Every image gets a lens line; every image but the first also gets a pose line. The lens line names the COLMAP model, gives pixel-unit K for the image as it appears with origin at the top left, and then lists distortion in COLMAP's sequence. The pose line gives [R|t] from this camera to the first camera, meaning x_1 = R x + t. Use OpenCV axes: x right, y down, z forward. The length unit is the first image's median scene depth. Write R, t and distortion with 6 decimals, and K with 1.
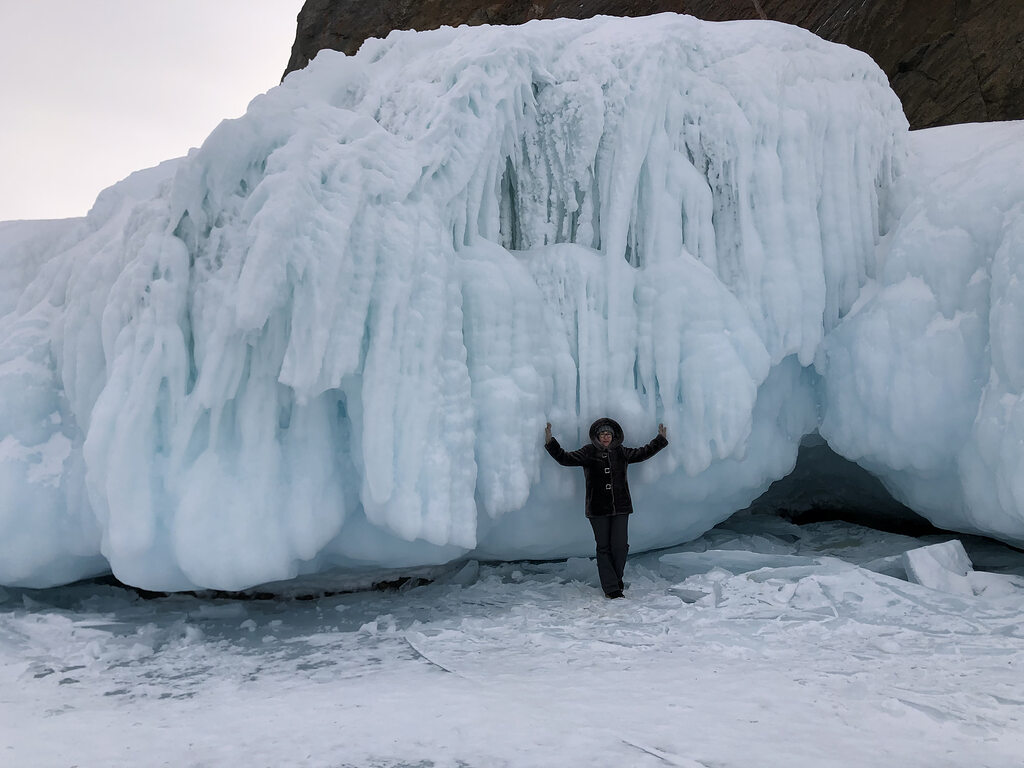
lens RADIAL K [[834.7, 0, 515.3], [0, 834.7, 381.4], [0, 0, 1]] dist [0.022716, -0.025884]
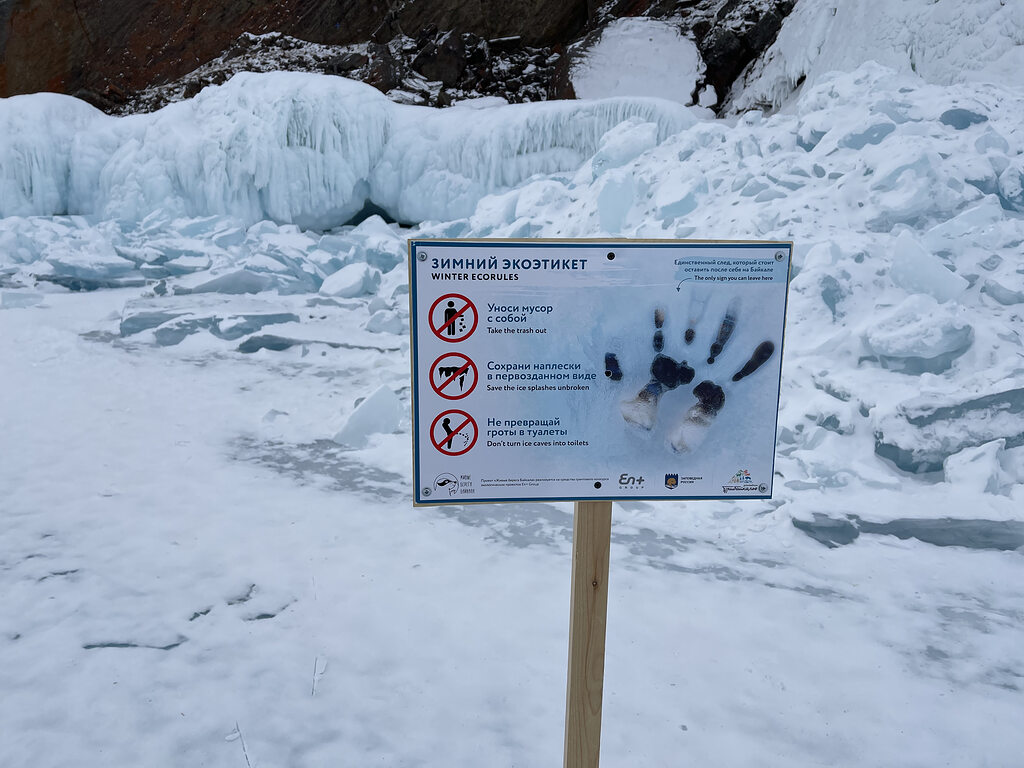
lens RADIAL K [[768.0, 0, 520.6], [0, 768.0, 391.5], [0, 0, 1]] dist [0.078340, -0.098194]
pose [[0.885625, -0.104986, 0.452378, -0.816619], [-0.039234, 0.953715, 0.298143, -0.199535], [-0.462740, -0.281791, 0.840515, -2.883817]]
